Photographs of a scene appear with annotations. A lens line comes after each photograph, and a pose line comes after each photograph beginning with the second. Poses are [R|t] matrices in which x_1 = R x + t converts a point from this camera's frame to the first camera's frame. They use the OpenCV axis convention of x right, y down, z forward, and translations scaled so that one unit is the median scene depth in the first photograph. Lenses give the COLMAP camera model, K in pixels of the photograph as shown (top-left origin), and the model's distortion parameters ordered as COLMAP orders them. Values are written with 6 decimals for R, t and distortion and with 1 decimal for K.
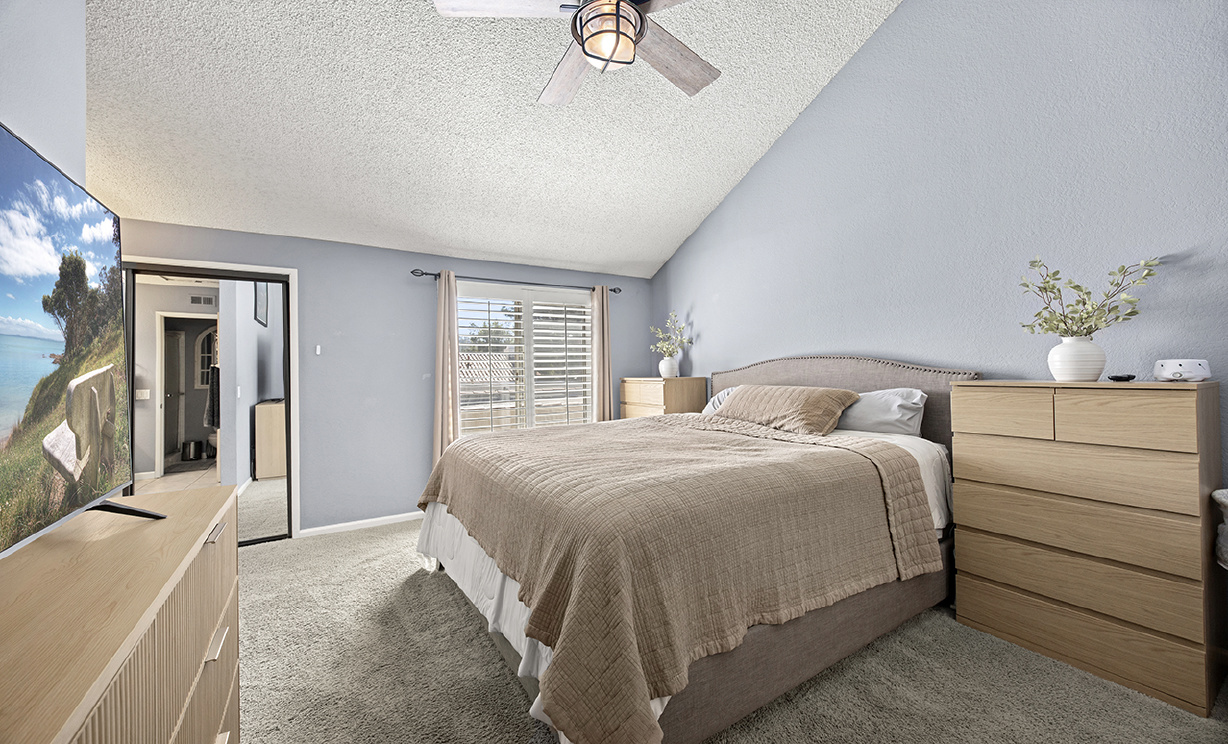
lens RADIAL K [[462.8, 0, 614.0], [0, 462.8, 372.0], [0, 0, 1]] dist [0.000155, 0.000015]
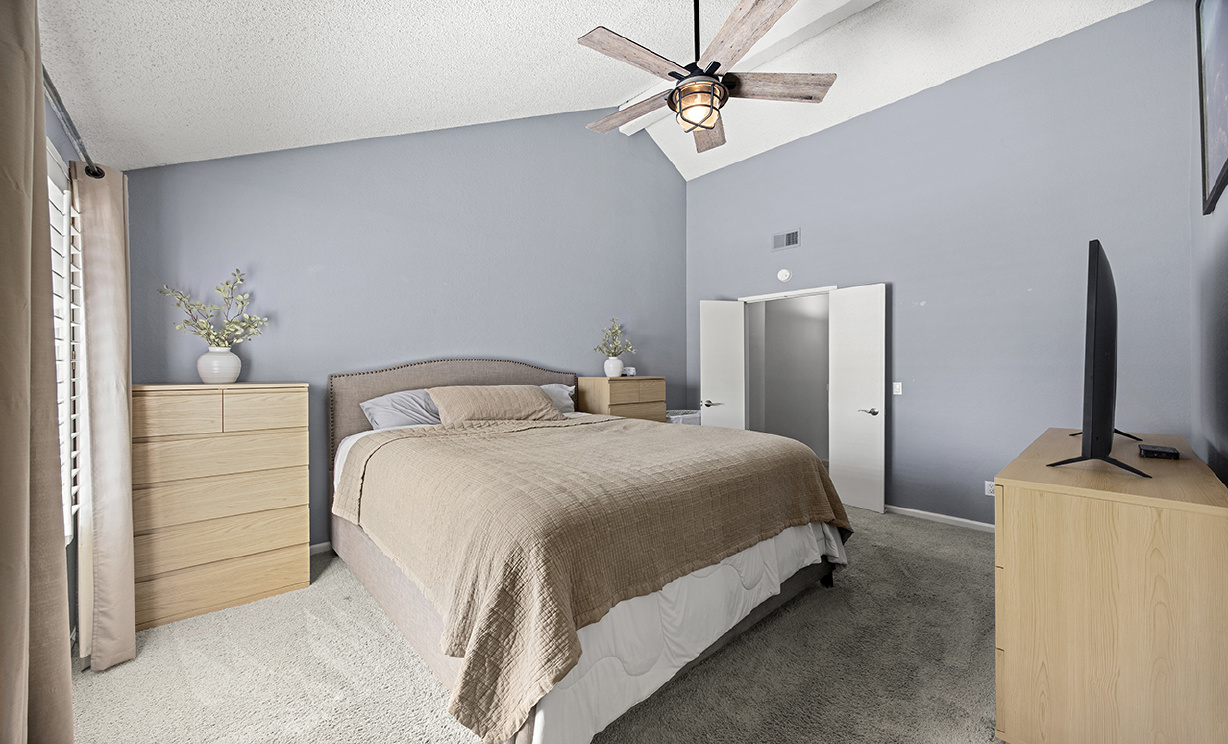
lens RADIAL K [[462.8, 0, 614.0], [0, 462.8, 372.0], [0, 0, 1]] dist [0.000155, 0.000015]
pose [[-0.166571, 0.000975, 0.986029, -0.851236], [0.001054, 0.999999, -0.000811, -0.000265], [-0.986029, 0.000904, -0.166572, 0.990345]]
